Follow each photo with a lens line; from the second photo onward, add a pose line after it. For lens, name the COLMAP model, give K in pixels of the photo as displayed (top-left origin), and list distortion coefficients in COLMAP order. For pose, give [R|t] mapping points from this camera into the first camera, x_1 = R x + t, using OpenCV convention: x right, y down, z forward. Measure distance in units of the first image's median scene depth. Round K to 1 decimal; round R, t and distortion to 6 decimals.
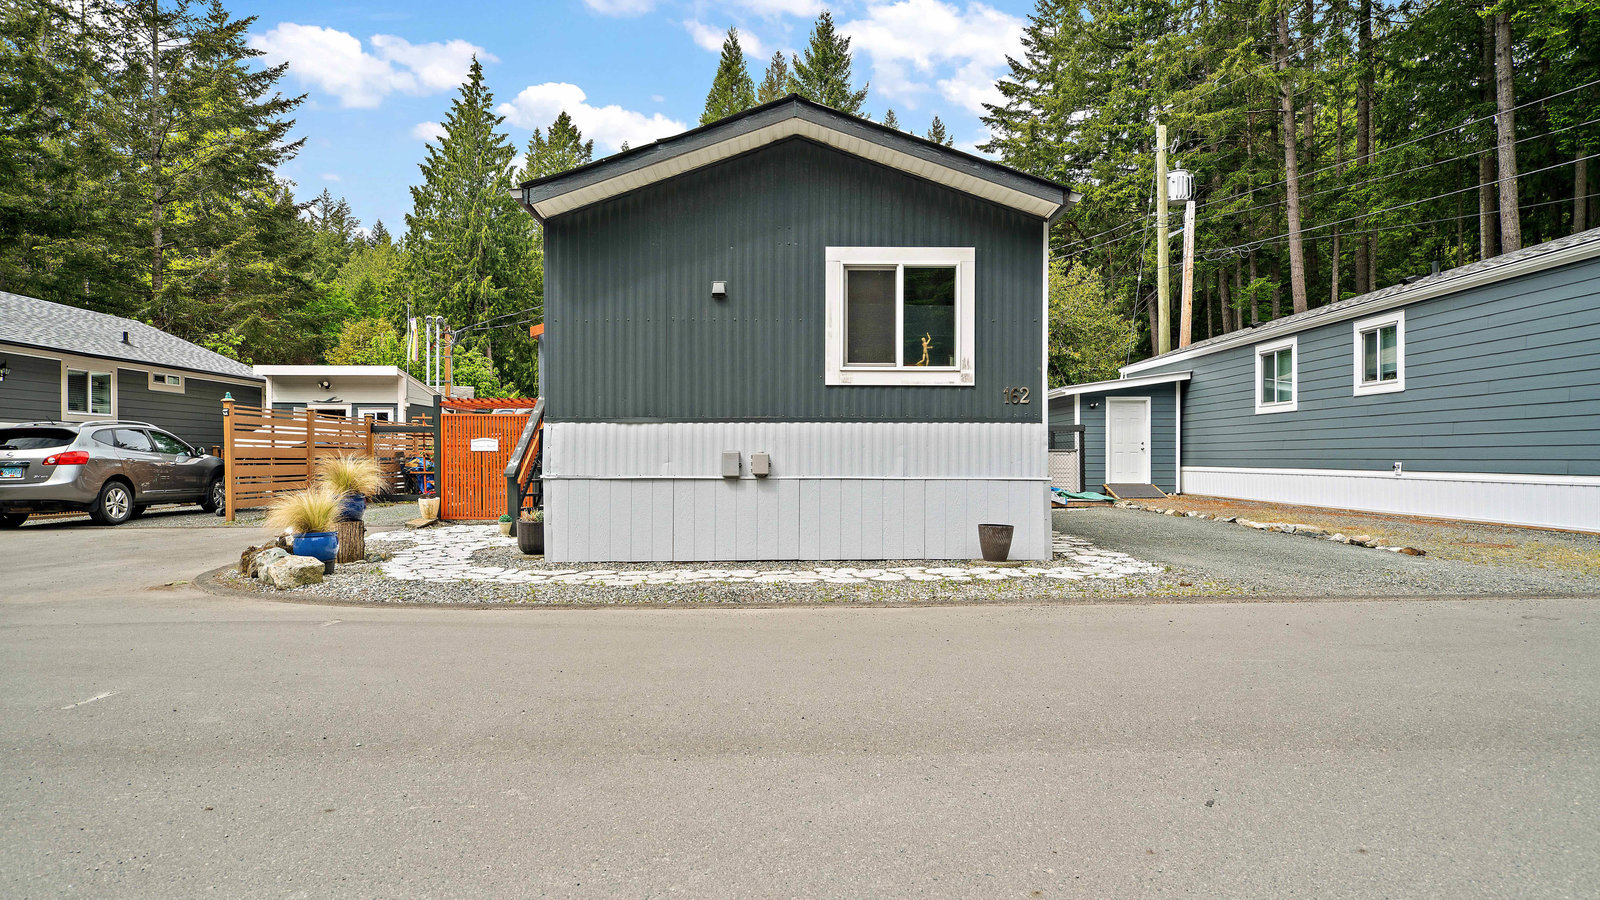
lens RADIAL K [[849.7, 0, 800.0], [0, 849.7, 450.0], [0, 0, 1]] dist [0.002944, 0.000669]
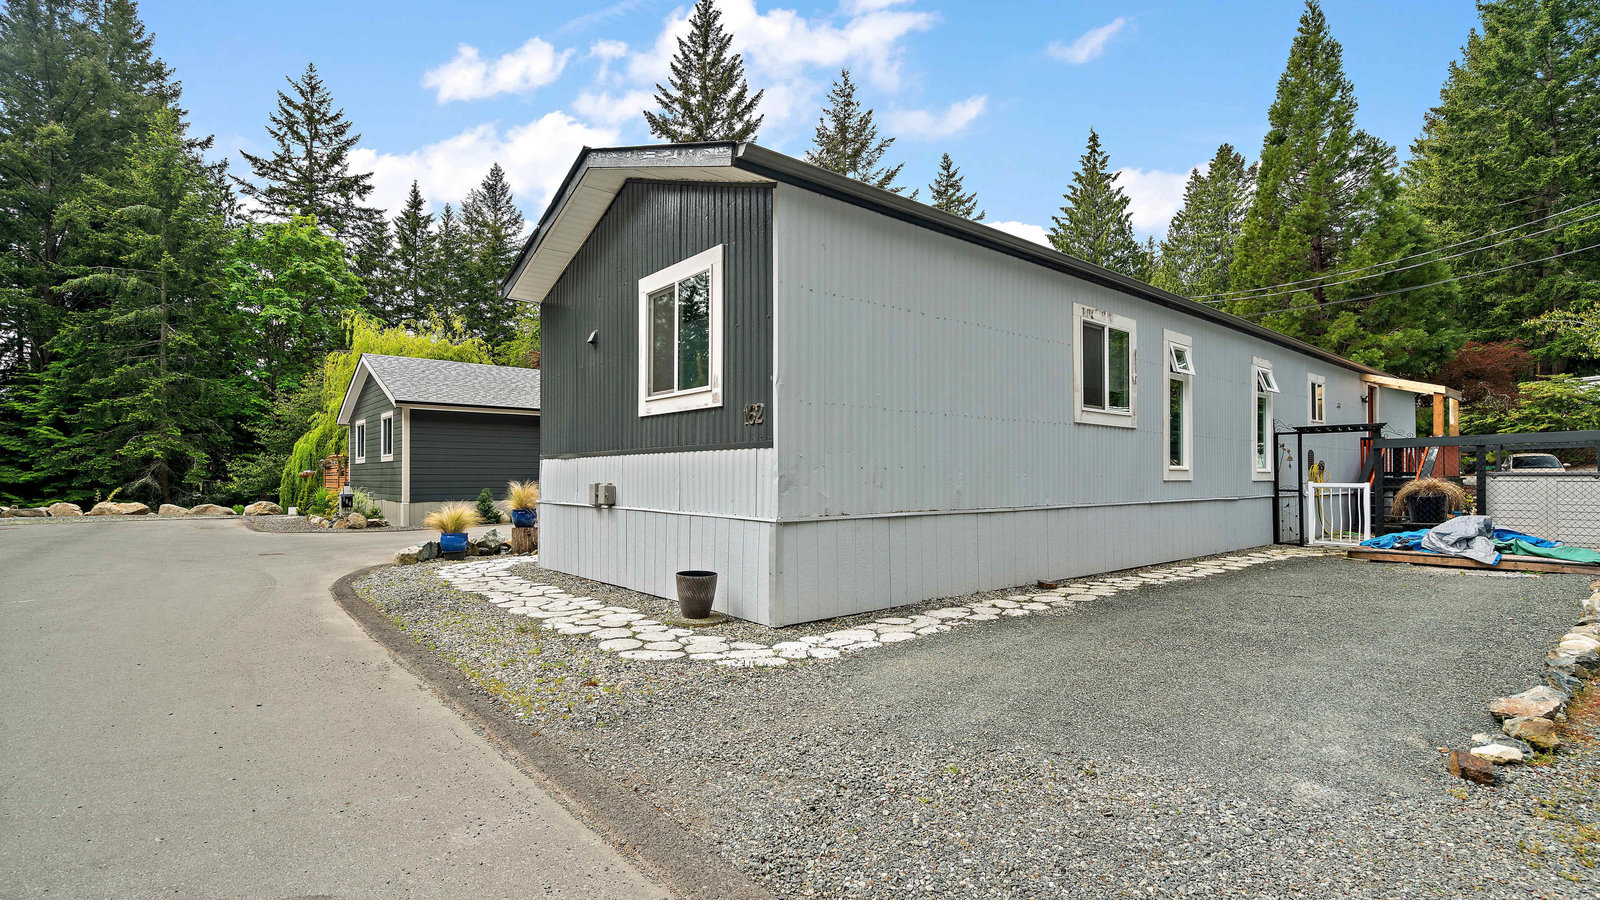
lens RADIAL K [[727.3, 0, 800.0], [0, 727.3, 450.0], [0, 0, 1]] dist [0.002002, 0.000303]
pose [[0.632014, -0.026450, -0.774505, 0.815569], [0.002900, 0.999491, -0.031767, -0.008753], [0.774951, 0.017831, 0.631769, 0.602162]]
